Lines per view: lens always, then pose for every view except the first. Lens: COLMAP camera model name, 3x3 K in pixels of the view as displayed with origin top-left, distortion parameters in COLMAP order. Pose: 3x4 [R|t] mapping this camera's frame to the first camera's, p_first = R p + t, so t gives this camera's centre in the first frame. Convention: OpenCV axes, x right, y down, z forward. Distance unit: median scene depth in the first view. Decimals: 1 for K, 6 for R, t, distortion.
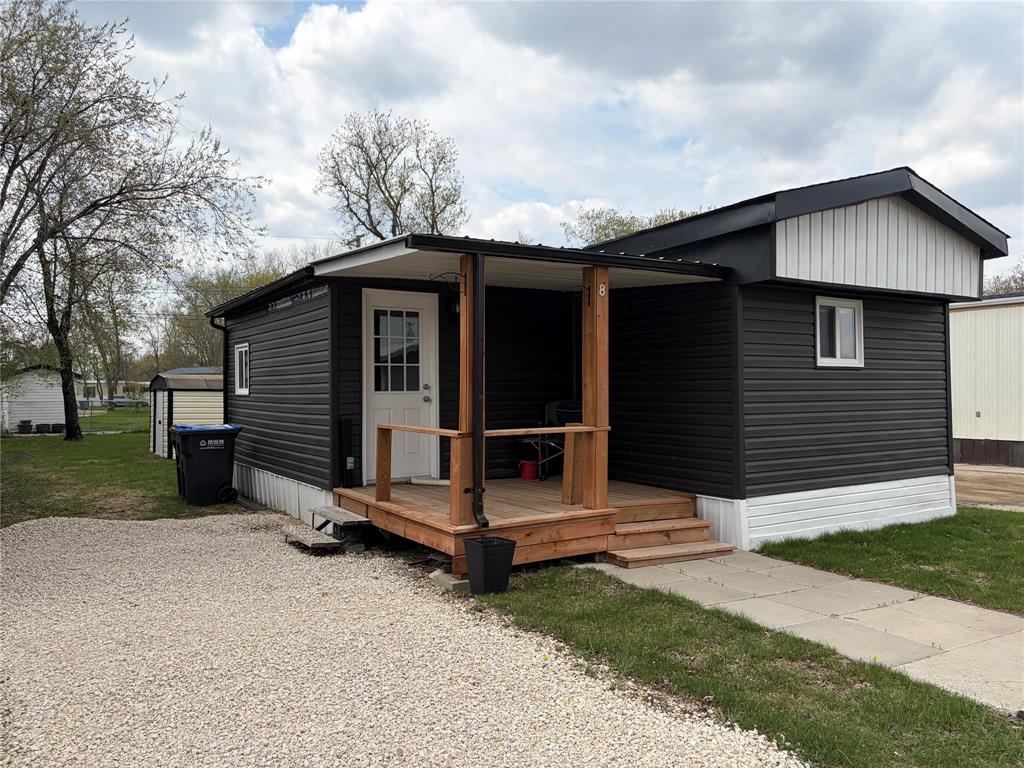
lens RADIAL K [[767.4, 0, 511.1], [0, 767.4, 390.9], [0, 0, 1]] dist [0.062331, -0.072709]
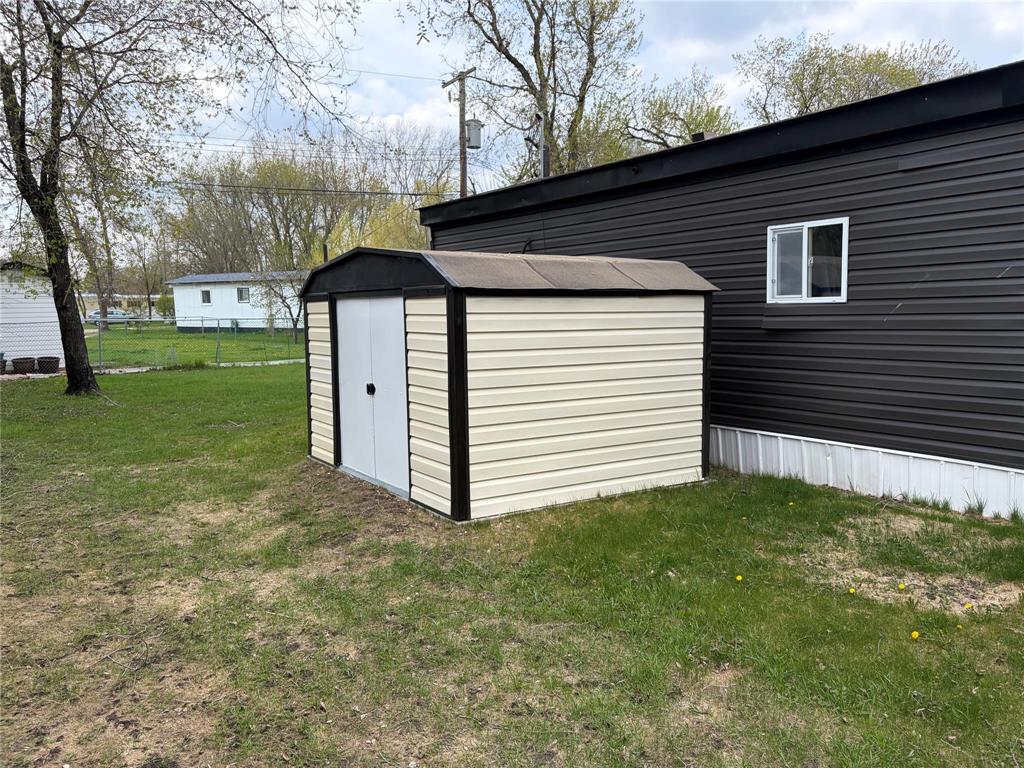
lens RADIAL K [[767.4, 0, 511.1], [0, 767.4, 390.9], [0, 0, 1]] dist [0.062331, -0.072709]
pose [[0.999697, -0.013562, 0.020533, -0.256980], [0.011131, 0.993397, 0.114189, 0.001629], [-0.021946, -0.113926, 0.993247, 0.423333]]
